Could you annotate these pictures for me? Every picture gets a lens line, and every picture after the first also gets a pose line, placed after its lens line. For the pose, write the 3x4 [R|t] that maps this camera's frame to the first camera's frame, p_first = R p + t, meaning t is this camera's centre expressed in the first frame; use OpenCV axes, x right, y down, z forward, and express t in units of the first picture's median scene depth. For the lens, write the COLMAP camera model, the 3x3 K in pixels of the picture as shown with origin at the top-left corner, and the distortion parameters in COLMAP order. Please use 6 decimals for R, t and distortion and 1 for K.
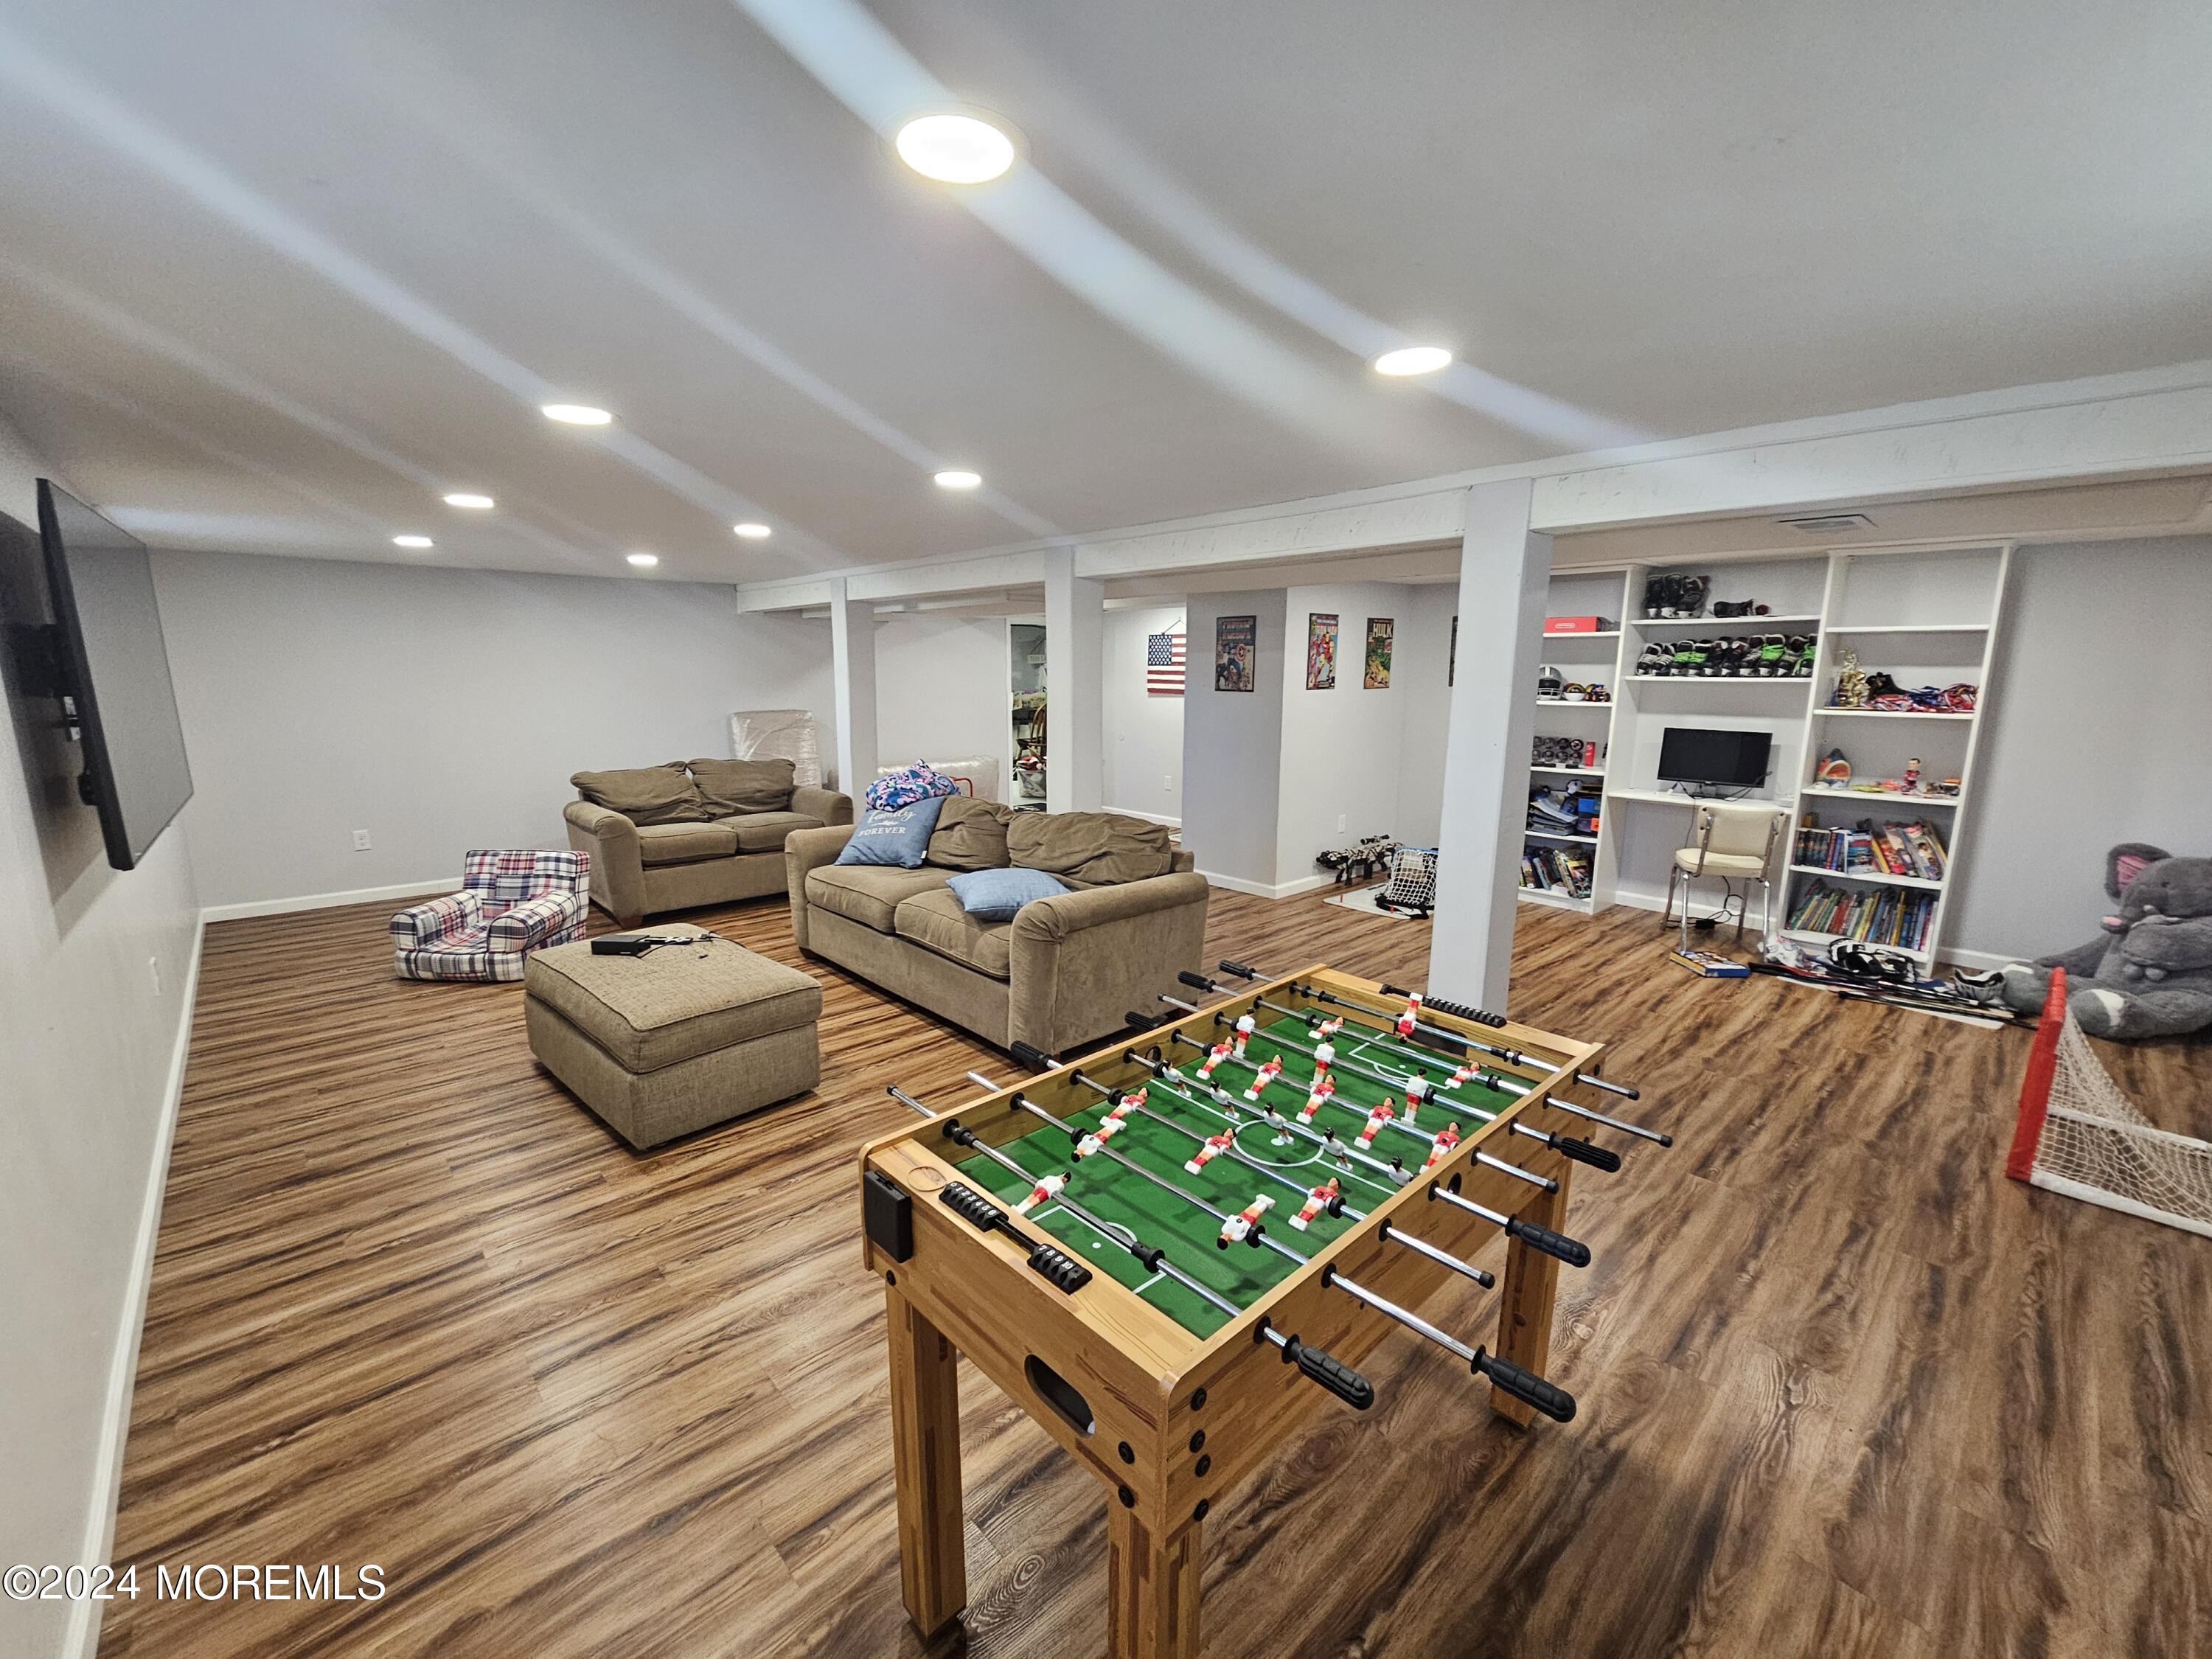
lens RADIAL K [[909.1, 0, 1095.7], [0, 909.1, 835.5], [0, 0, 1]] dist [-0.001669, -0.001197]
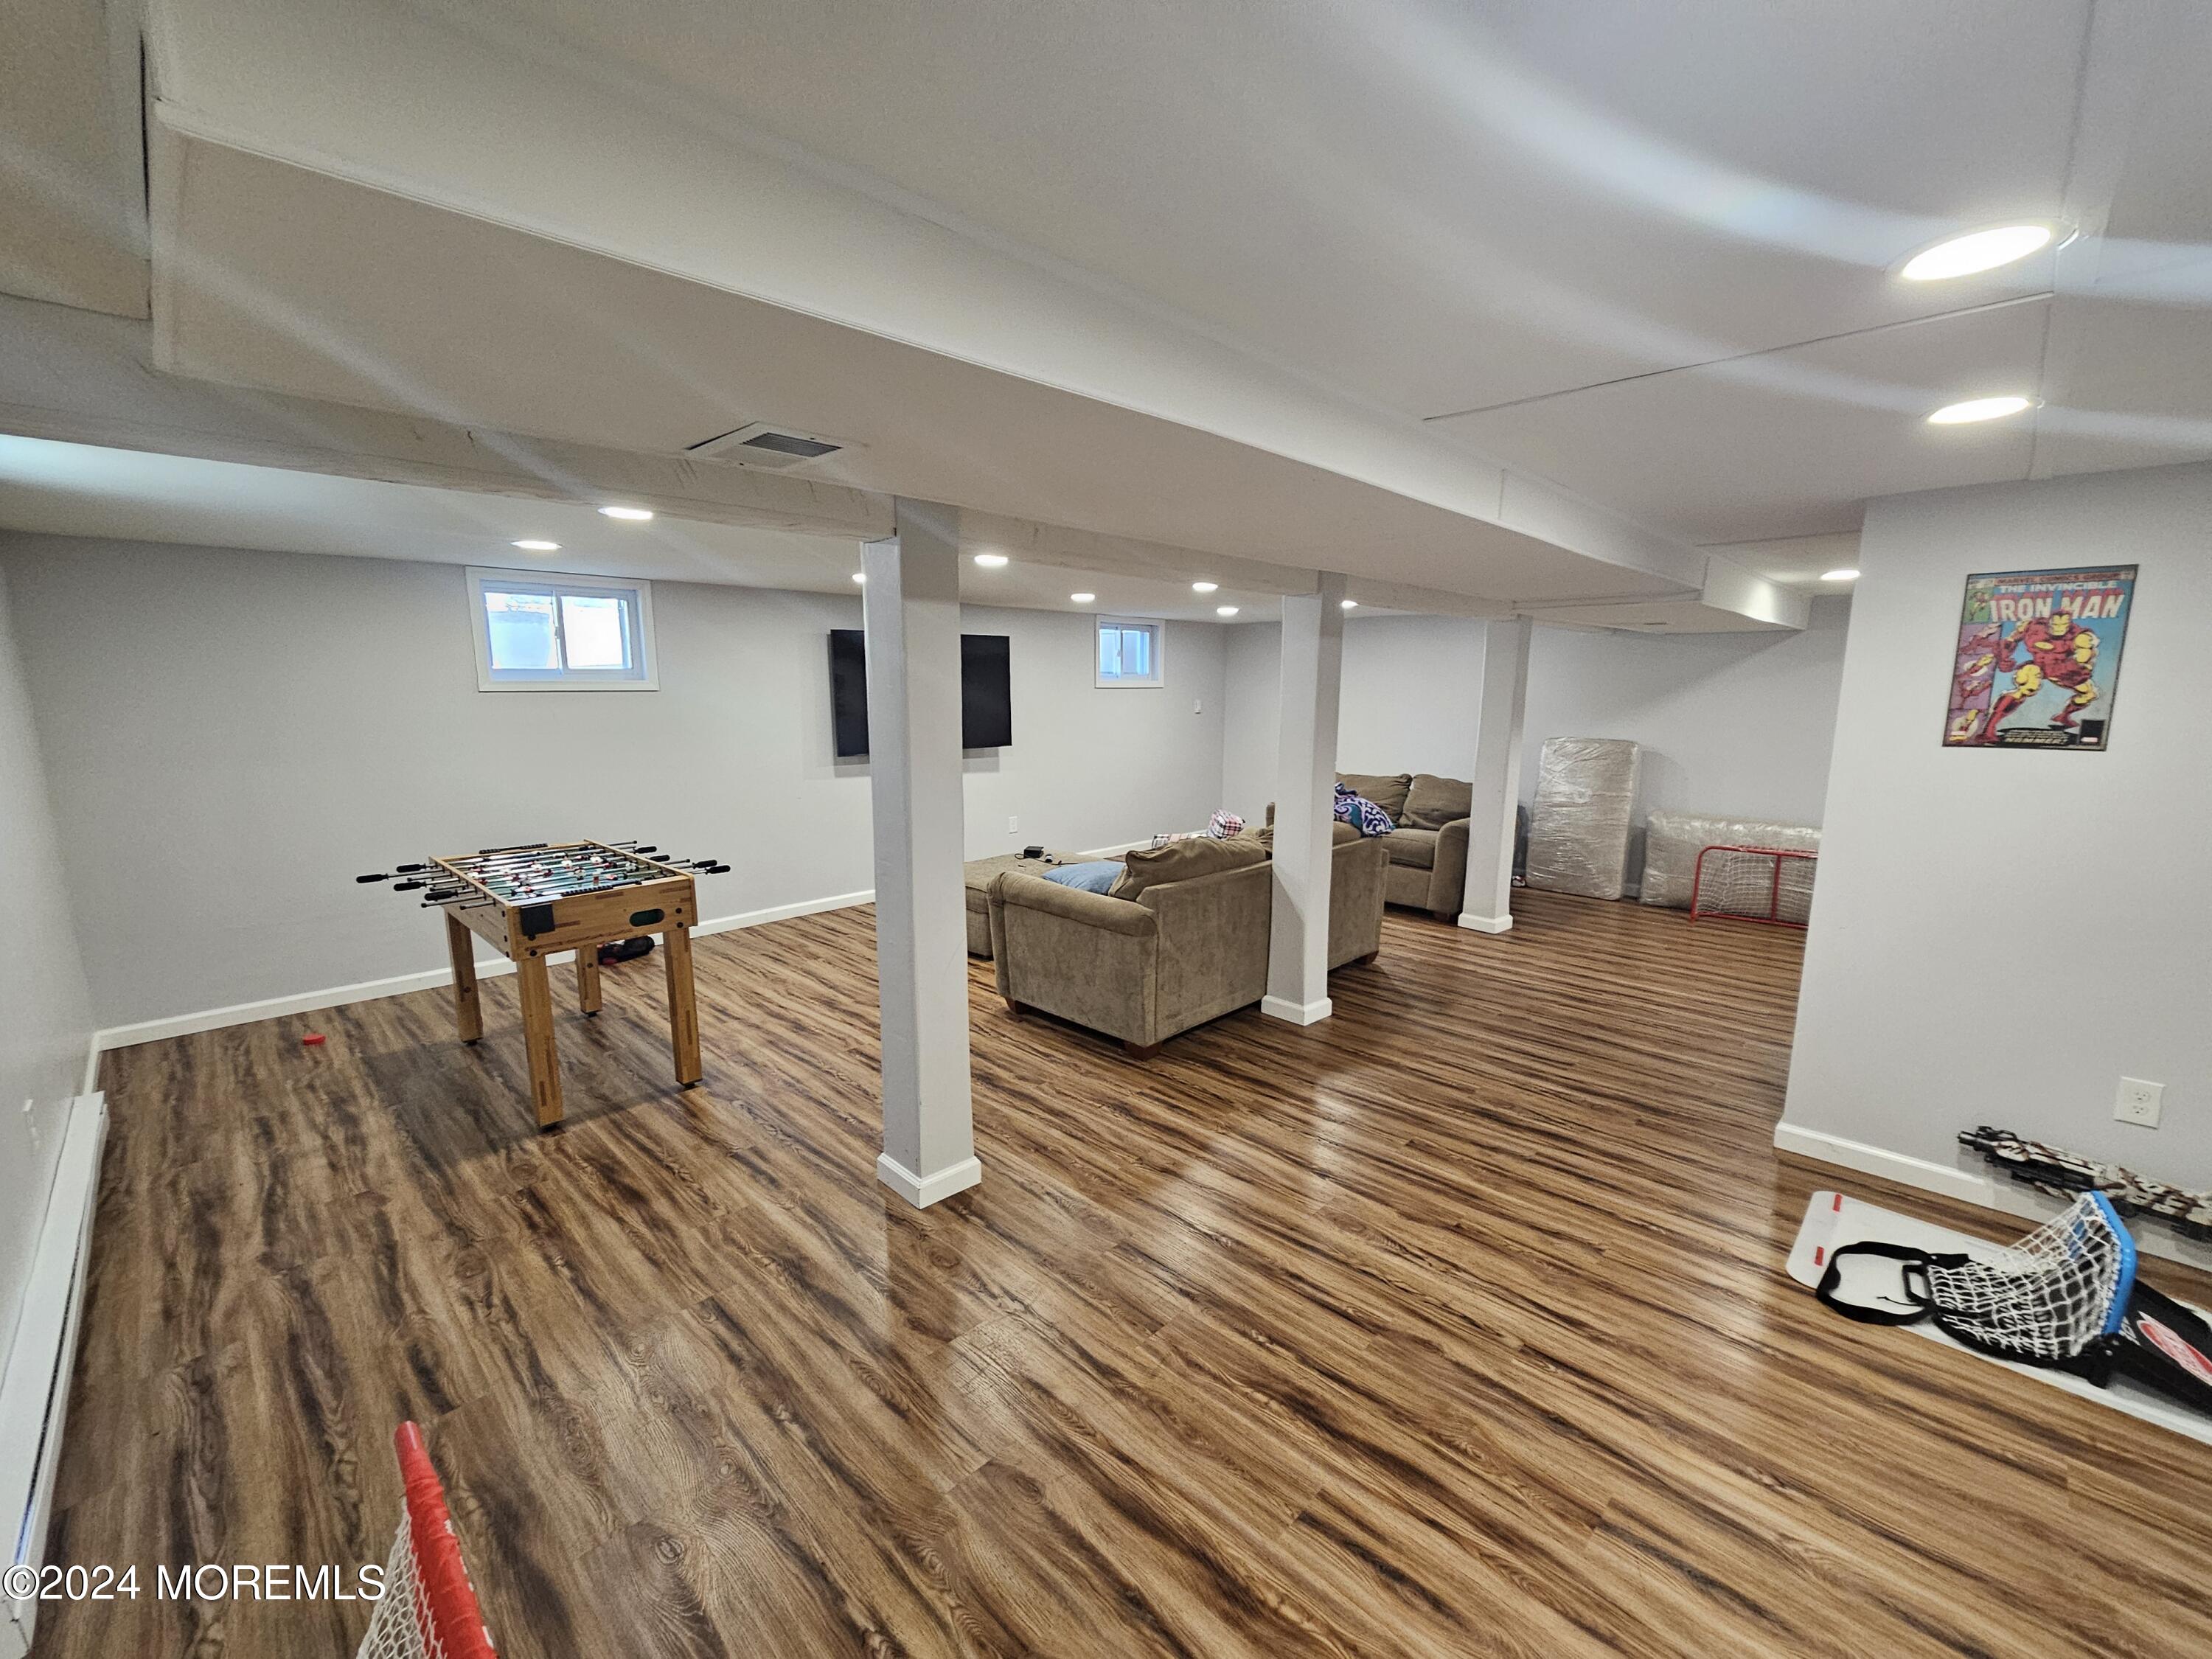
lens RADIAL K [[909.1, 0, 1101.4], [0, 909.1, 840.9], [0, 0, 1]] dist [-0.001669, -0.001197]
pose [[0.047749, 0.165223, -0.985100, 0.732725], [-0.181956, 0.971162, 0.154066, -0.119027], [0.982147, 0.171888, 0.076435, 0.622185]]
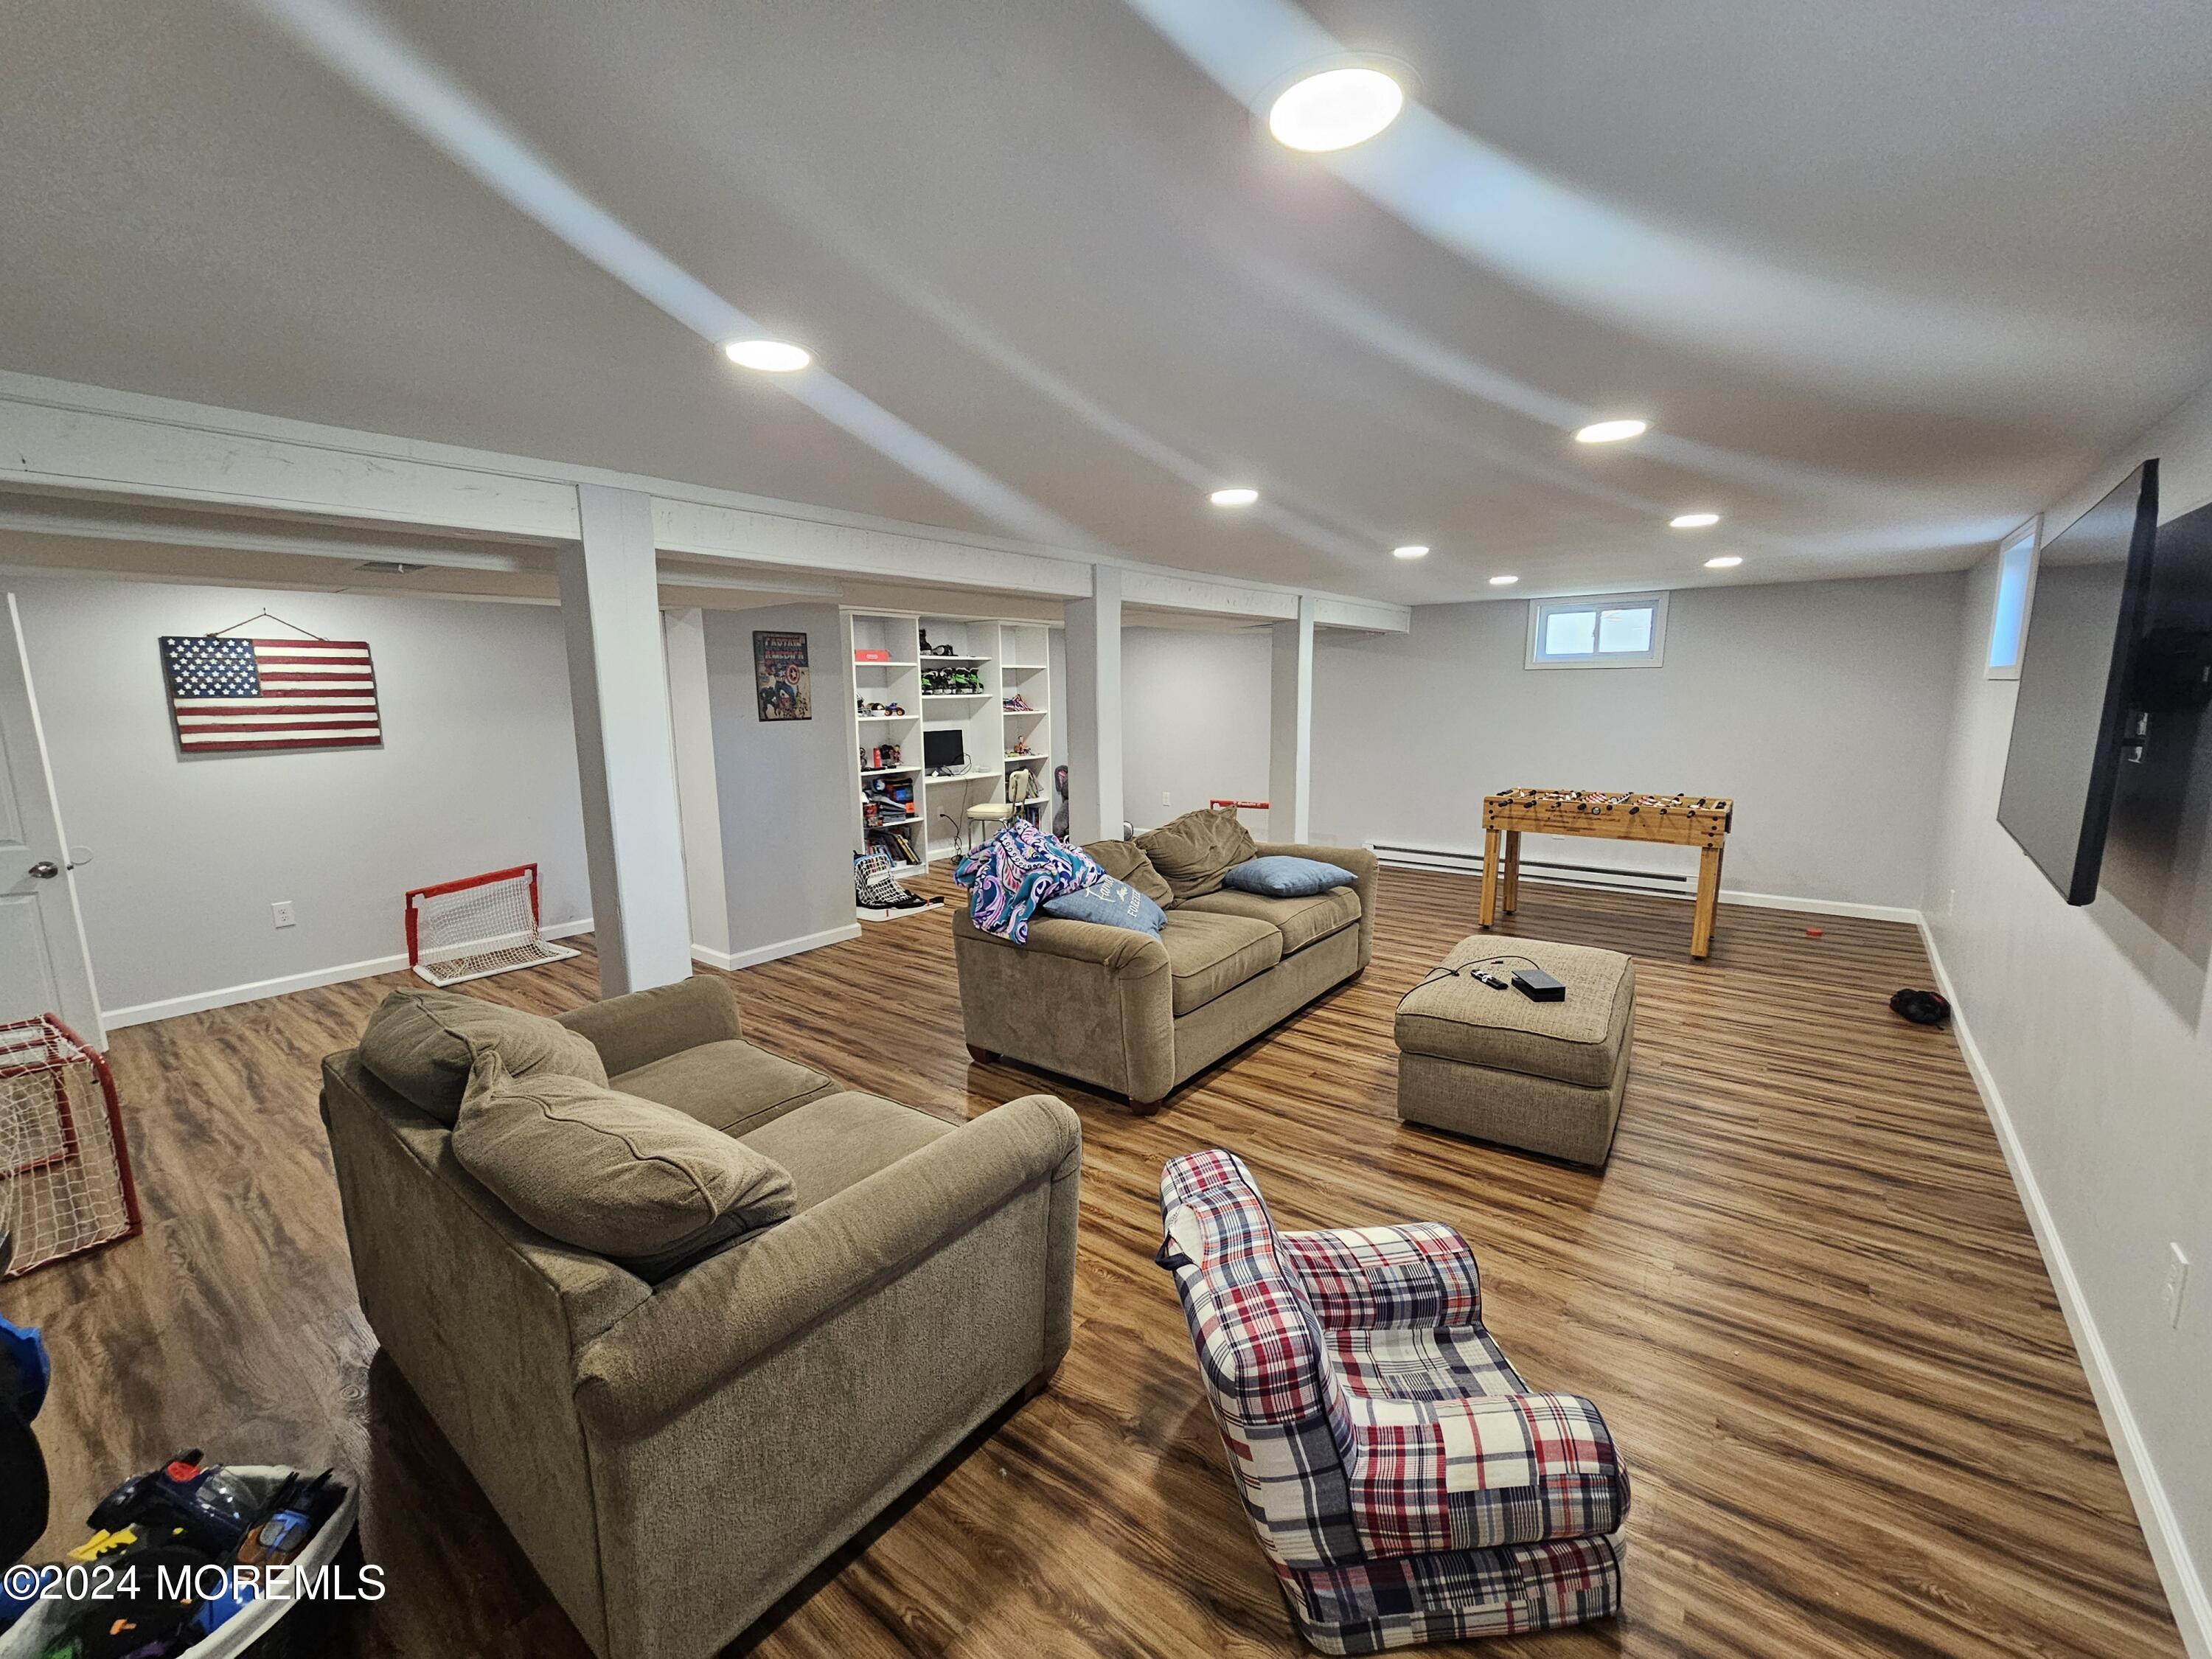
lens RADIAL K [[909.1, 0, 1106.8], [0, 909.1, 837.9], [0, 0, 1]] dist [-0.001669, -0.001197]
pose [[-0.165996, -0.163415, 0.972492, -0.828754], [0.193115, 0.961692, 0.194564, -0.179959], [-0.967033, 0.220099, -0.128080, 0.947326]]
